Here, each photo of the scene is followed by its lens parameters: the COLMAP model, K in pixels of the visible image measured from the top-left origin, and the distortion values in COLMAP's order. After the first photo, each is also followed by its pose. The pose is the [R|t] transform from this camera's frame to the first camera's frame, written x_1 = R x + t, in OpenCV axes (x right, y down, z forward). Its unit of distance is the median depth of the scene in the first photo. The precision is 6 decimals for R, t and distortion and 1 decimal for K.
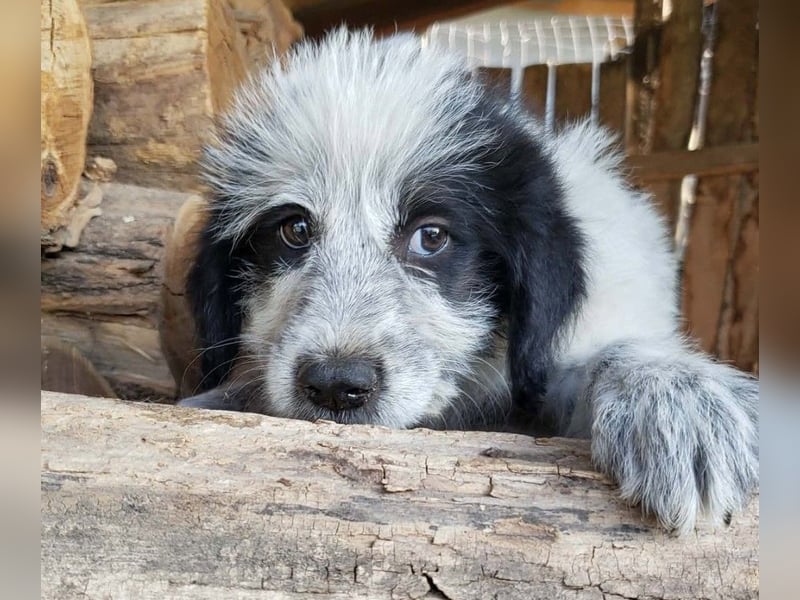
lens RADIAL K [[864.1, 0, 405.7], [0, 864.1, 322.2], [0, 0, 1]] dist [-0.016070, 0.000000]
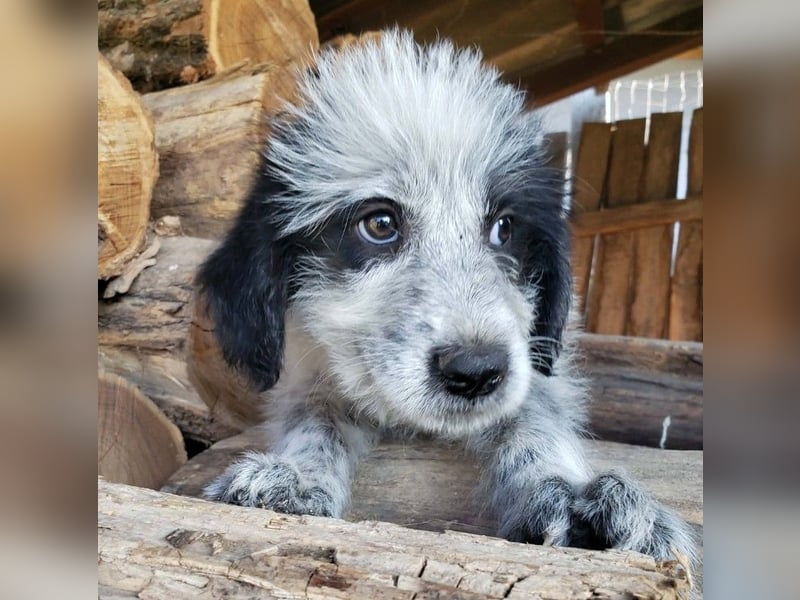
lens RADIAL K [[683.0, 0, 399.0], [0, 683.0, 344.3], [0, 0, 1]] dist [-0.097825, 0.153560]
pose [[0.949311, 0.002591, -0.314327, 0.264707], [0.003084, 0.999841, 0.017556, -0.029472], [0.314322, -0.017635, 0.949152, 0.216094]]
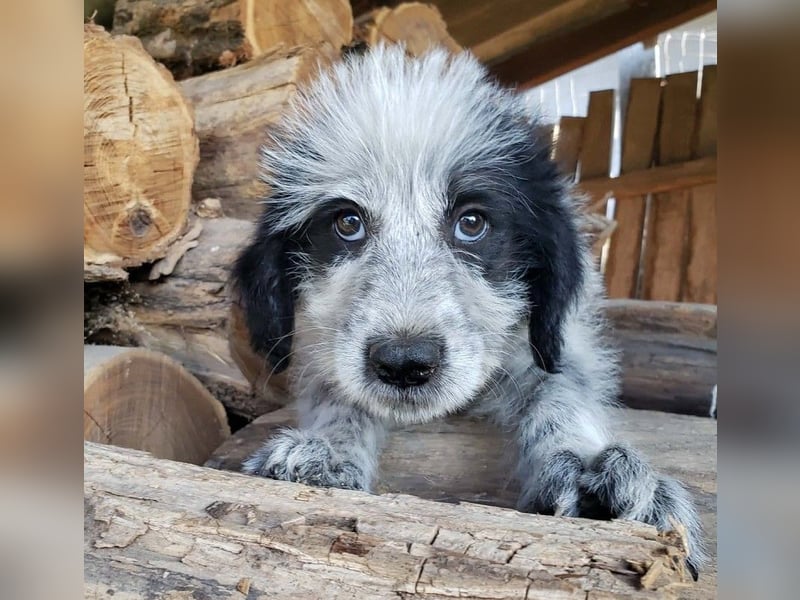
lens RADIAL K [[702.3, 0, 400.6], [0, 702.3, 294.4], [0, 0, 1]] dist [-0.058483, 0.053708]
pose [[0.925383, -0.025094, -0.378201, 0.299184], [0.024557, 0.999679, -0.006243, -0.041864], [0.378237, -0.003510, 0.925702, 0.179368]]
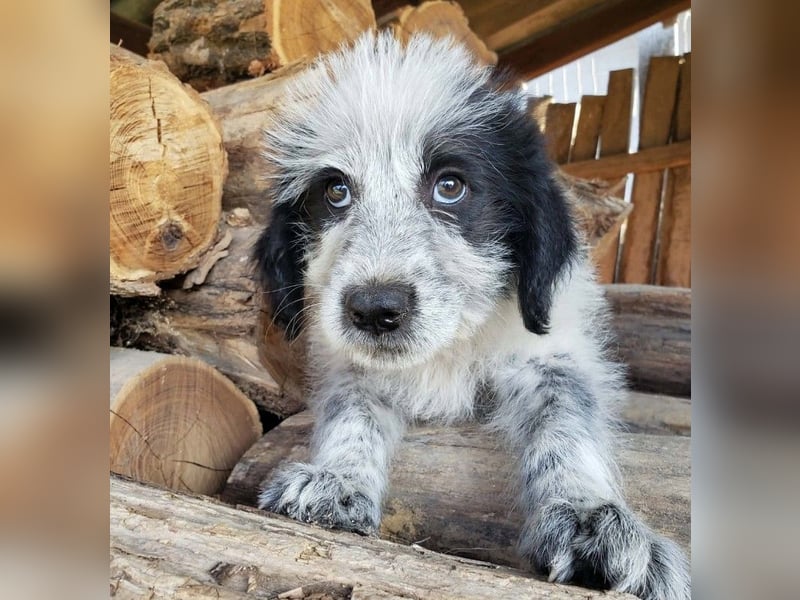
lens RADIAL K [[643.3, 0, 408.0], [0, 643.3, 289.3], [0, 0, 1]] dist [-0.031829, 0.009105]
pose [[0.908530, -0.015823, -0.417520, 0.309704], [0.036024, 0.998528, 0.040546, -0.103671], [0.416264, -0.051878, 0.907763, 0.221246]]
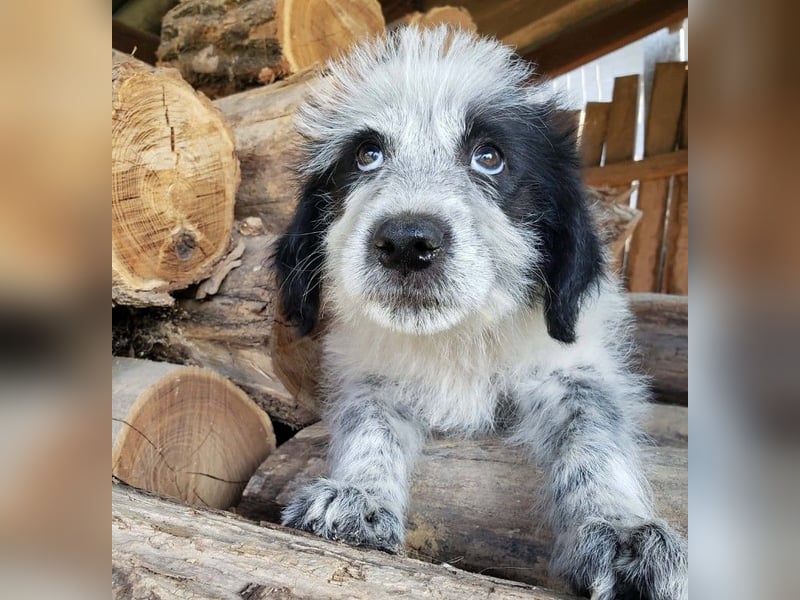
lens RADIAL K [[643.3, 0, 401.1], [0, 643.3, 299.6], [0, 0, 1]] dist [-0.031829, 0.009105]
pose [[0.903002, -0.014944, -0.429376, 0.285690], [0.037344, 0.998343, 0.043791, -0.106769], [0.428010, -0.055578, 0.902063, 0.224761]]
